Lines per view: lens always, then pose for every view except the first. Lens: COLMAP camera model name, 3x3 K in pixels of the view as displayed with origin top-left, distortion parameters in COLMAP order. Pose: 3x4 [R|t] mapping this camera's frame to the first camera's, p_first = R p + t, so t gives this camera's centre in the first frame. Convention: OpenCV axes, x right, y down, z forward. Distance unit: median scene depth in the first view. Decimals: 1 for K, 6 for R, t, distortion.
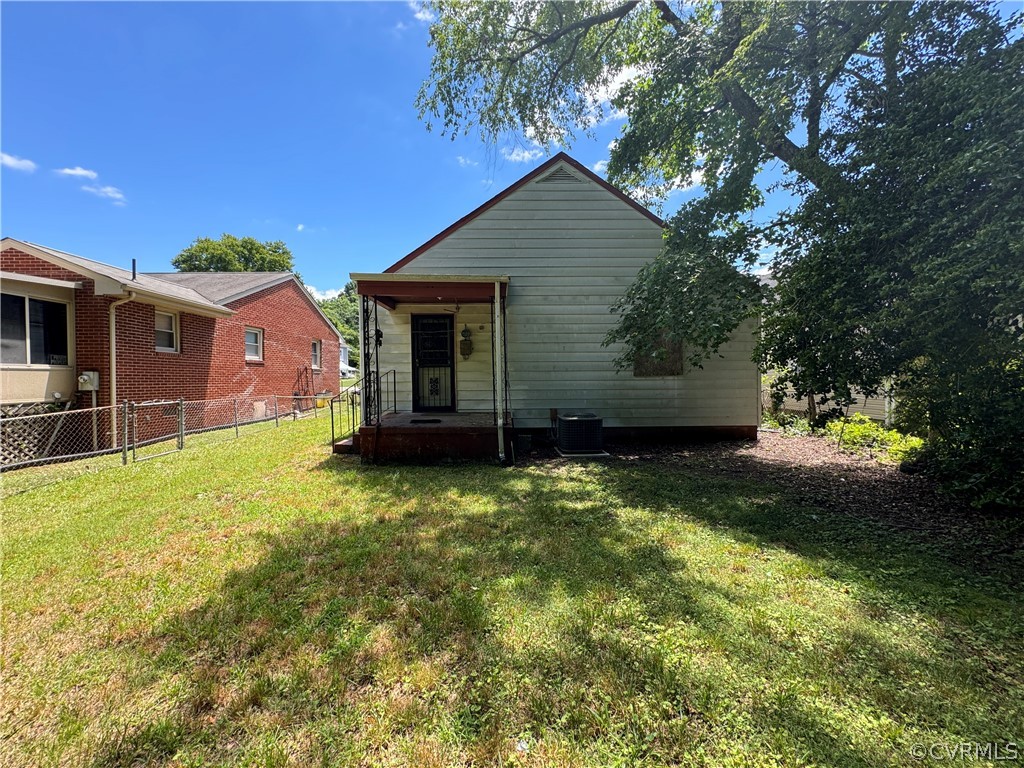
lens RADIAL K [[412.2, 0, 516.3], [0, 412.2, 385.6], [0, 0, 1]] dist [0.001239, -0.000076]
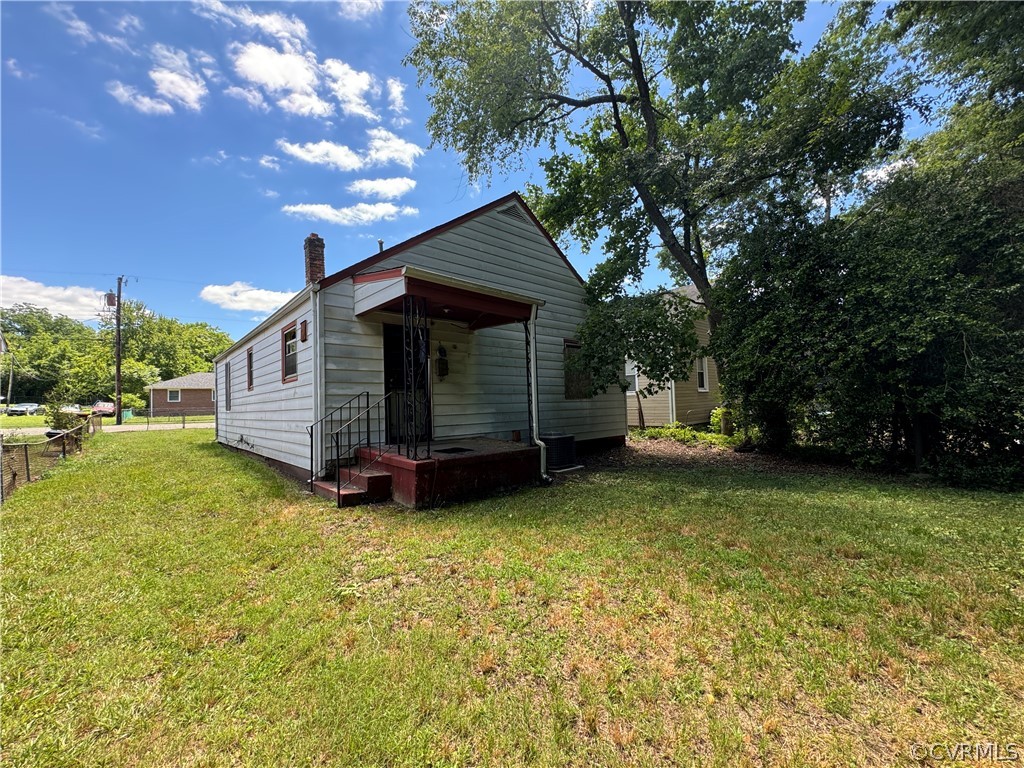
lens RADIAL K [[412.2, 0, 514.2], [0, 412.2, 381.6], [0, 0, 1]] dist [0.001239, -0.000076]
pose [[0.761083, 0.023199, 0.648240, -0.582619], [0.031554, 0.996853, -0.072723, 0.008703], [-0.647887, 0.075803, 0.757956, 0.217805]]
